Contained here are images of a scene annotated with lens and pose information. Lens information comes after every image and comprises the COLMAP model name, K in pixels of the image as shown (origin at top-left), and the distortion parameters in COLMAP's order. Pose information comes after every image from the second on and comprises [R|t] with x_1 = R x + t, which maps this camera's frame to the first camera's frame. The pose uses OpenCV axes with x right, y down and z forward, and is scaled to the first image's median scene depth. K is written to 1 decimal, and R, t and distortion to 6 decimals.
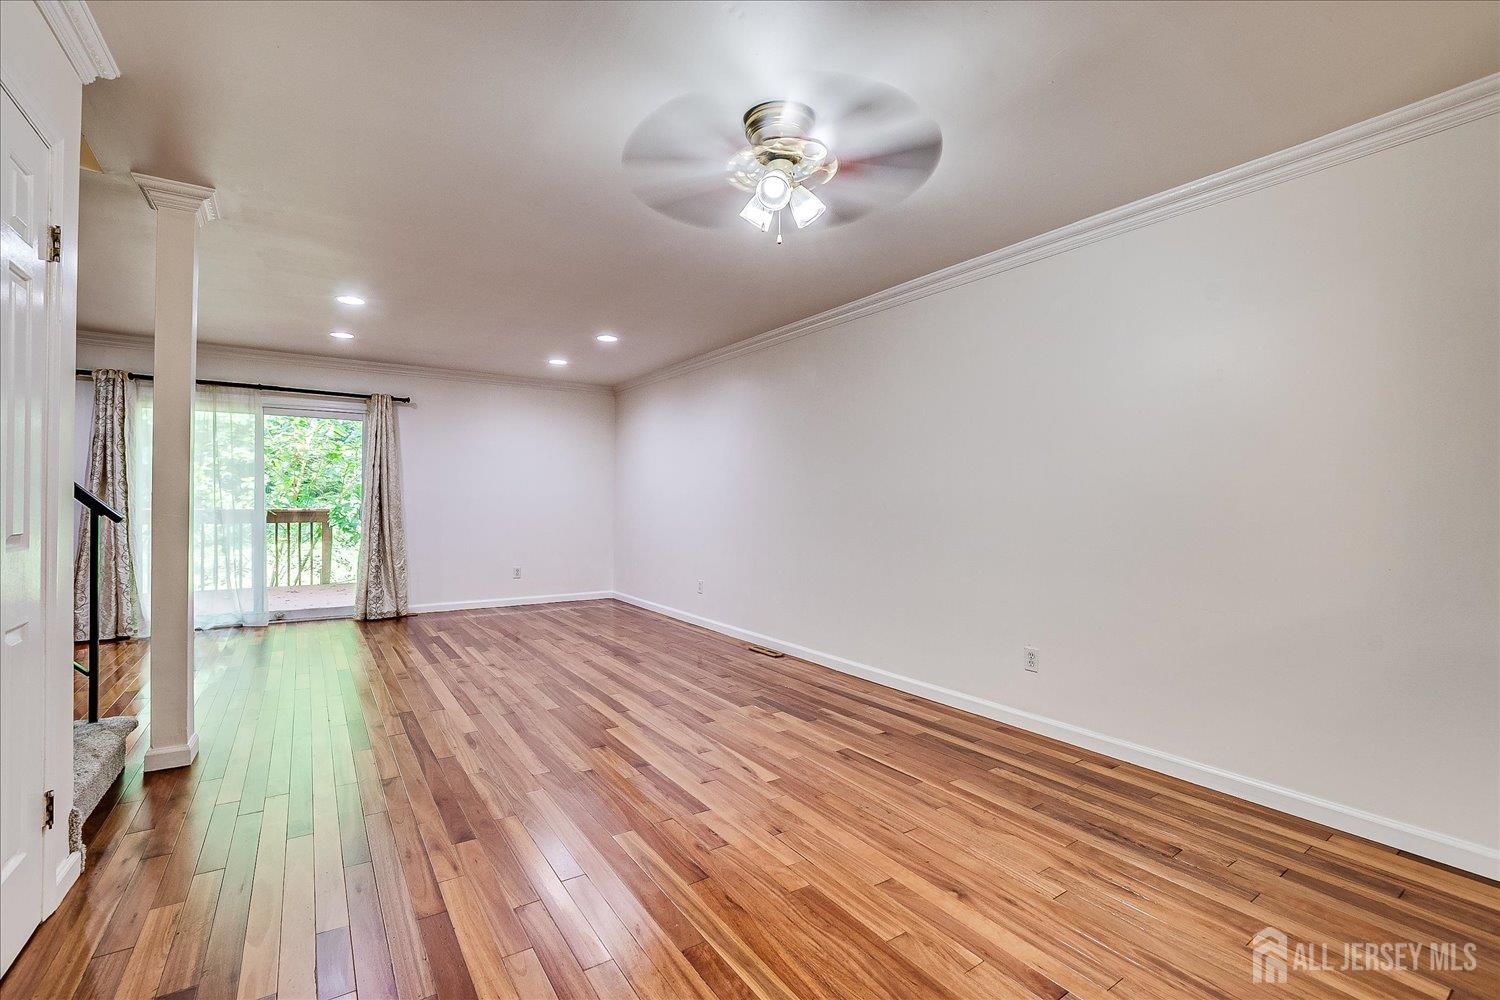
lens RADIAL K [[654.0, 0, 742.6], [0, 654.0, 502.6], [0, 0, 1]] dist [-0.028062, 0.005285]
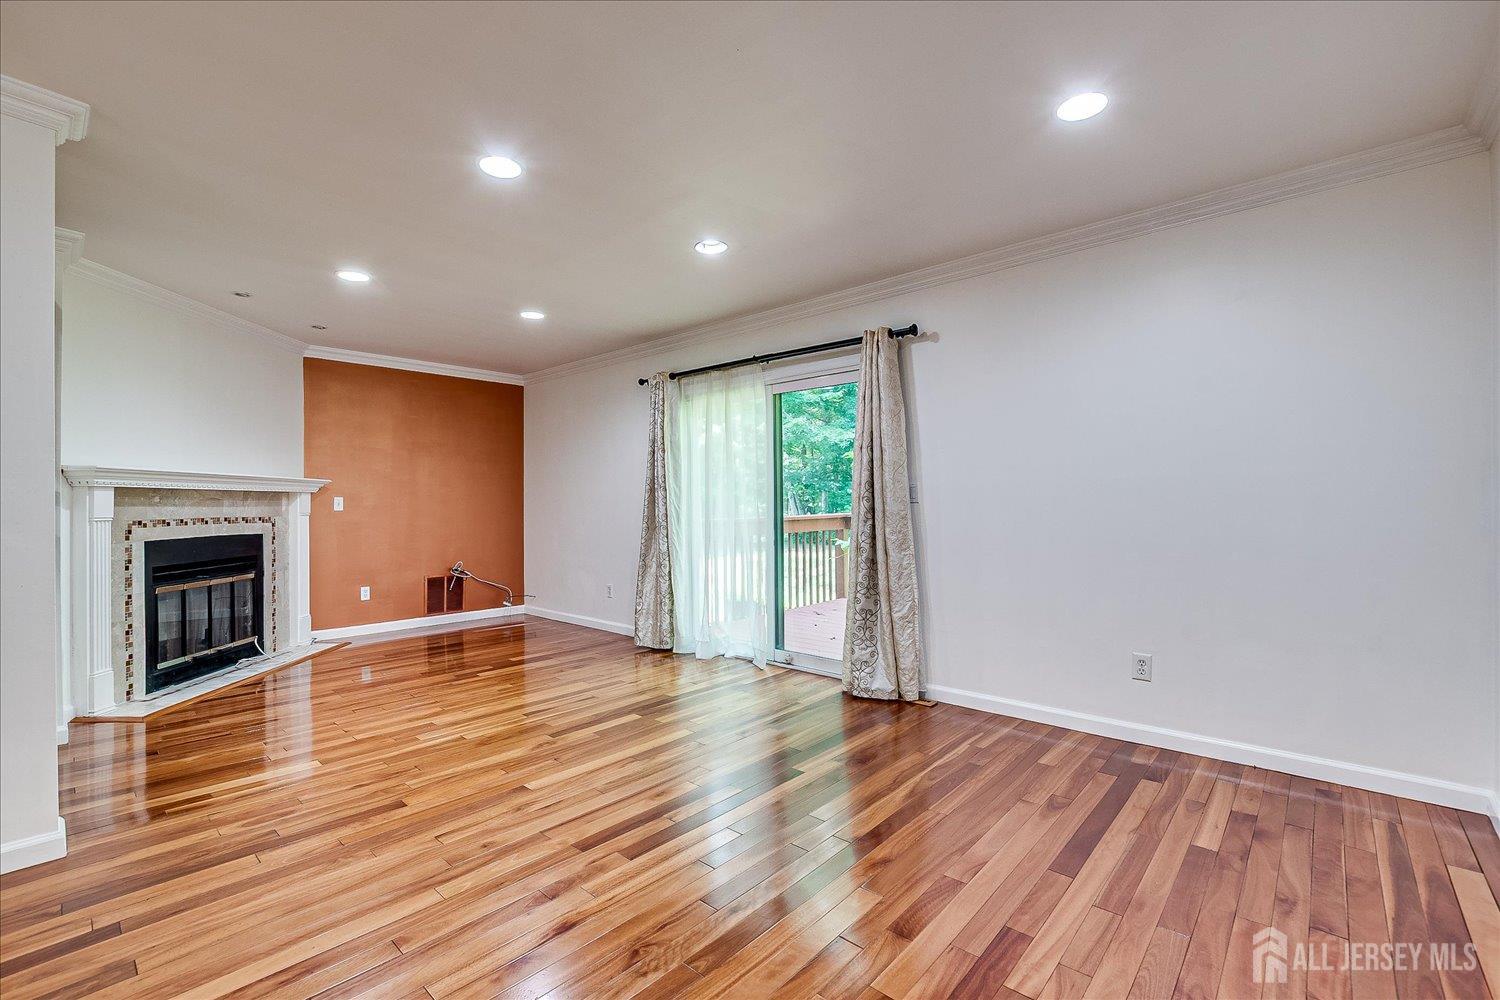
lens RADIAL K [[654.0, 0, 742.6], [0, 654.0, 502.6], [0, 0, 1]] dist [-0.028062, 0.005285]
pose [[0.231371, -0.010051, -0.972814, 0.012420], [0.007585, 0.999935, -0.008527, 0.000230], [0.972836, -0.005406, 0.231432, 0.735422]]
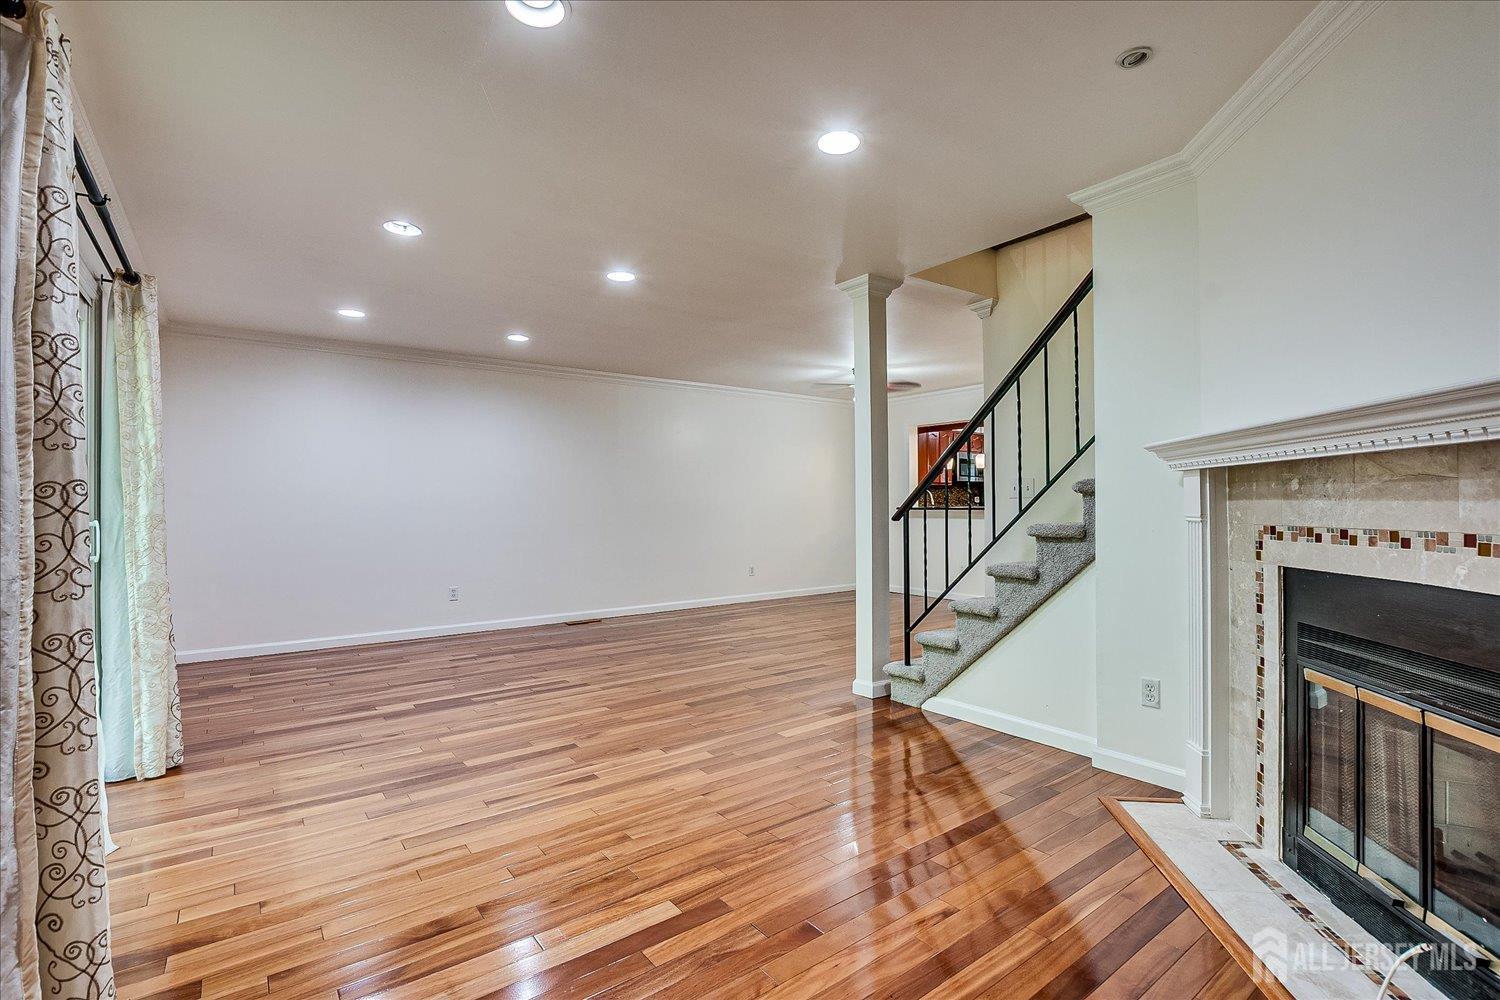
lens RADIAL K [[654.0, 0, 742.6], [0, 654.0, 502.6], [0, 0, 1]] dist [-0.028062, 0.005285]
pose [[-0.048941, -0.002728, 0.998798, -1.015387], [0.004917, 0.999983, 0.002972, -0.006277], [-0.998790, 0.005056, -0.048926, 0.603759]]
